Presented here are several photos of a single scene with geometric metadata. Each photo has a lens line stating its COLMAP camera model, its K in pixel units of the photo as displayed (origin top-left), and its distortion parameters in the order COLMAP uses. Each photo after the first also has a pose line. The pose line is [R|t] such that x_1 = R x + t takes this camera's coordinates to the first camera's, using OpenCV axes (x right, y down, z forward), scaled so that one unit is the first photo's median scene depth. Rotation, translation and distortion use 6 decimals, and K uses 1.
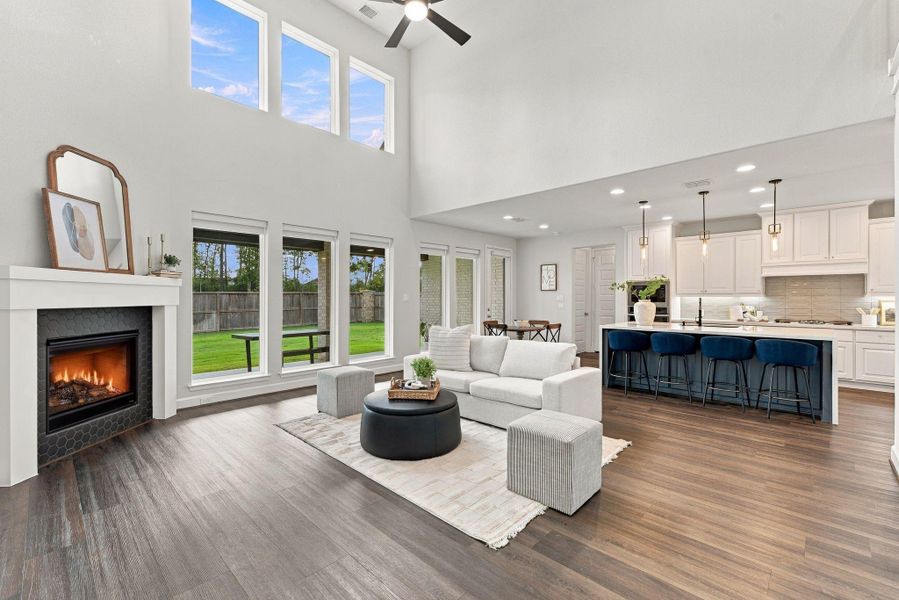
lens RADIAL K [[386.8, 0, 454.2], [0, 386.8, 298.8], [0, 0, 1]] dist [-0.000943, -0.000986]
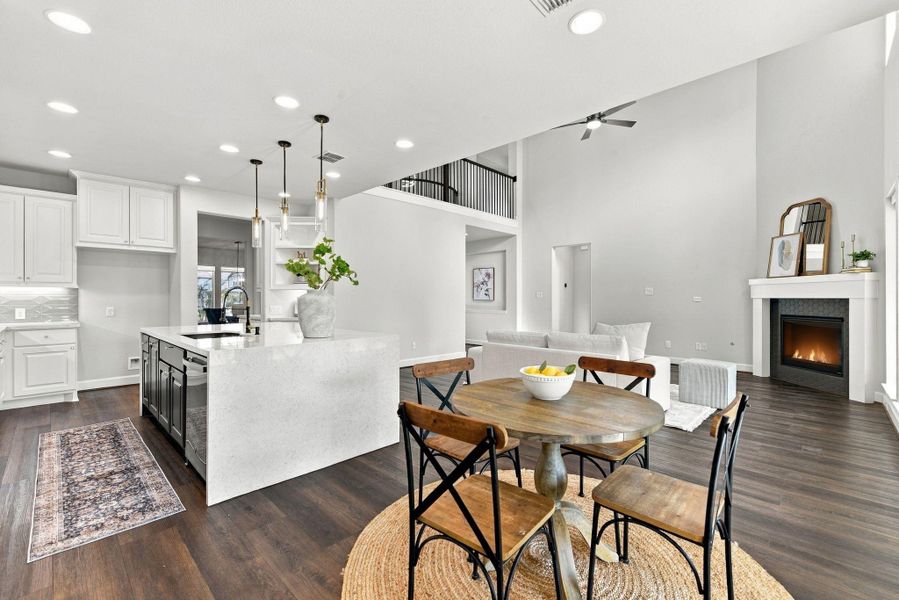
lens RADIAL K [[386.8, 0, 456.3], [0, 386.8, 297.9], [0, 0, 1]] dist [-0.000943, -0.000986]
pose [[-0.999997, -0.002291, 0.001057, 0.282905], [-0.002289, 0.999997, 0.001138, 0.012798], [-0.001059, 0.001135, -0.999999, 1.539826]]
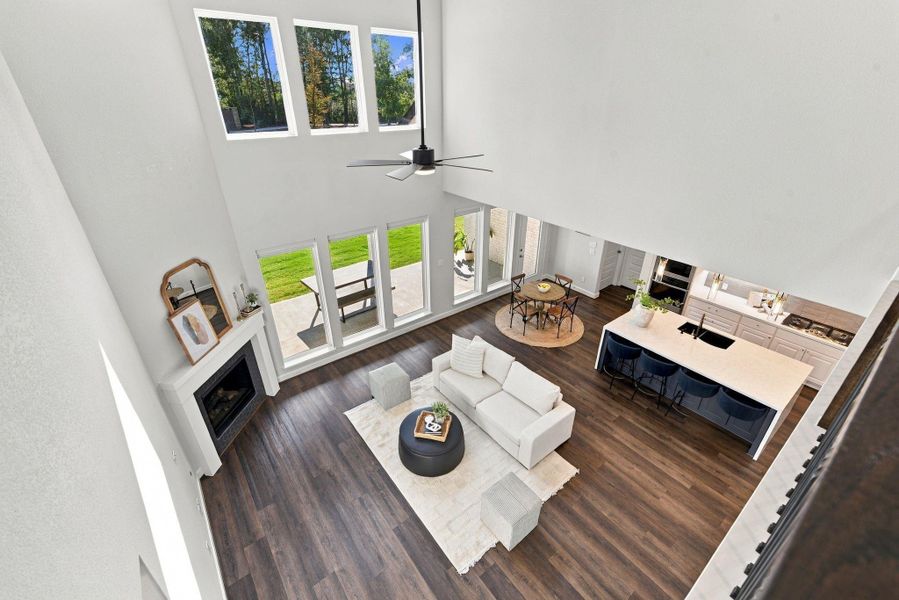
lens RADIAL K [[386.8, 0, 453.8], [0, 386.8, 299.5], [0, 0, 1]] dist [-0.000943, -0.000986]
pose [[0.989245, 0.074621, -0.125804, 0.074785], [-0.006845, 0.882752, 0.469789, -0.529362], [0.146110, -0.463875, 0.873769, -0.026168]]
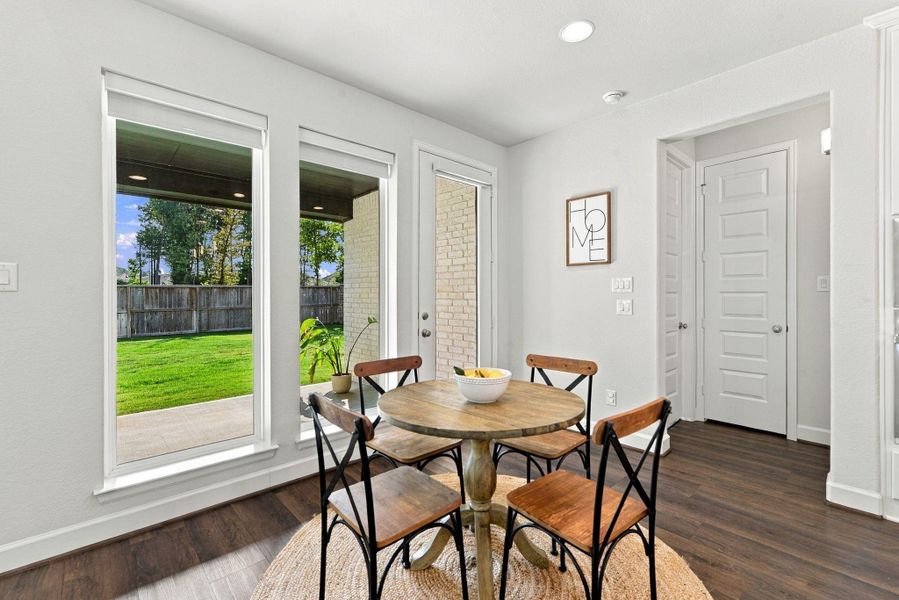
lens RADIAL K [[386.8, 0, 452.1], [0, 386.8, 299.3], [0, 0, 1]] dist [-0.000943, -0.000986]
pose [[0.997366, -0.000454, -0.072538, 0.215194], [0.001184, 0.999949, 0.010029, 0.012721], [0.072529, -0.010089, 0.997315, 0.946404]]
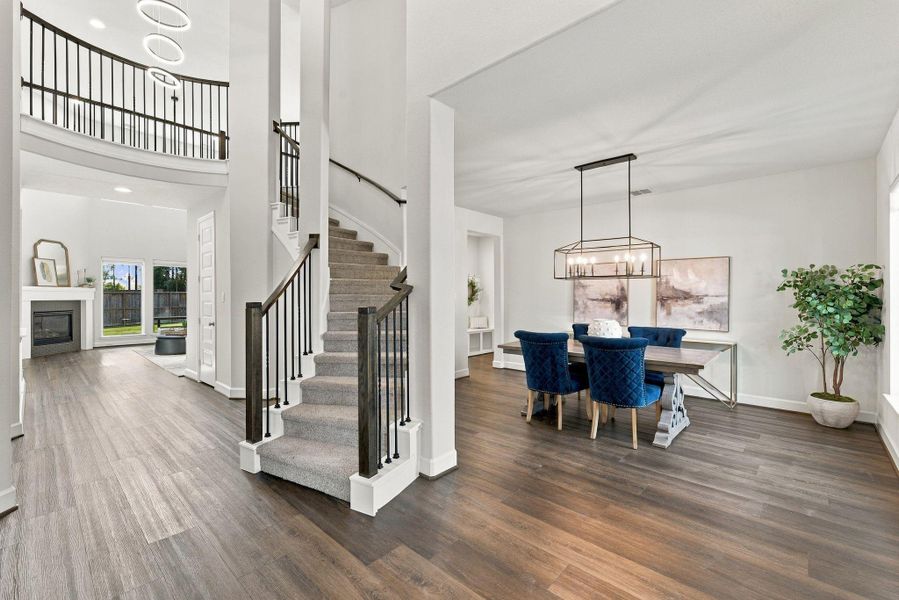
lens RADIAL K [[386.8, 0, 448.9], [0, 386.8, 297.7], [0, 0, 1]] dist [-0.000943, -0.000986]
pose [[0.999993, -0.002260, 0.002822, 1.017594], [0.002268, 0.999993, -0.002837, 0.011248], [-0.002816, 0.002844, 0.999992, -0.944967]]
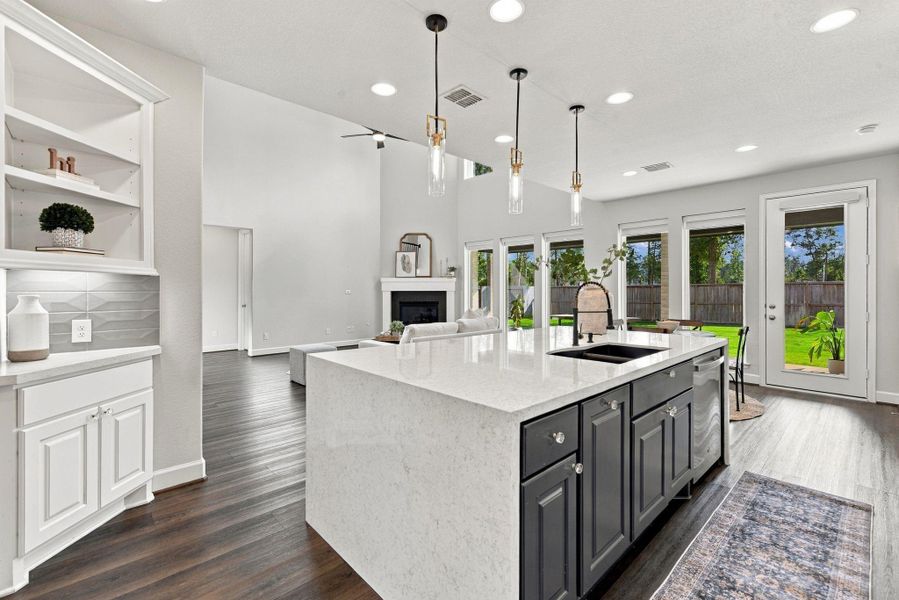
lens RADIAL K [[386.8, 0, 461.4], [0, 386.8, 289.0], [0, 0, 1]] dist [-0.000943, -0.000986]
pose [[-0.057010, -0.002409, -0.998371, 1.001427], [-0.002599, 0.999994, -0.002264, 0.007793], [0.998370, 0.002466, -0.057016, 0.873836]]
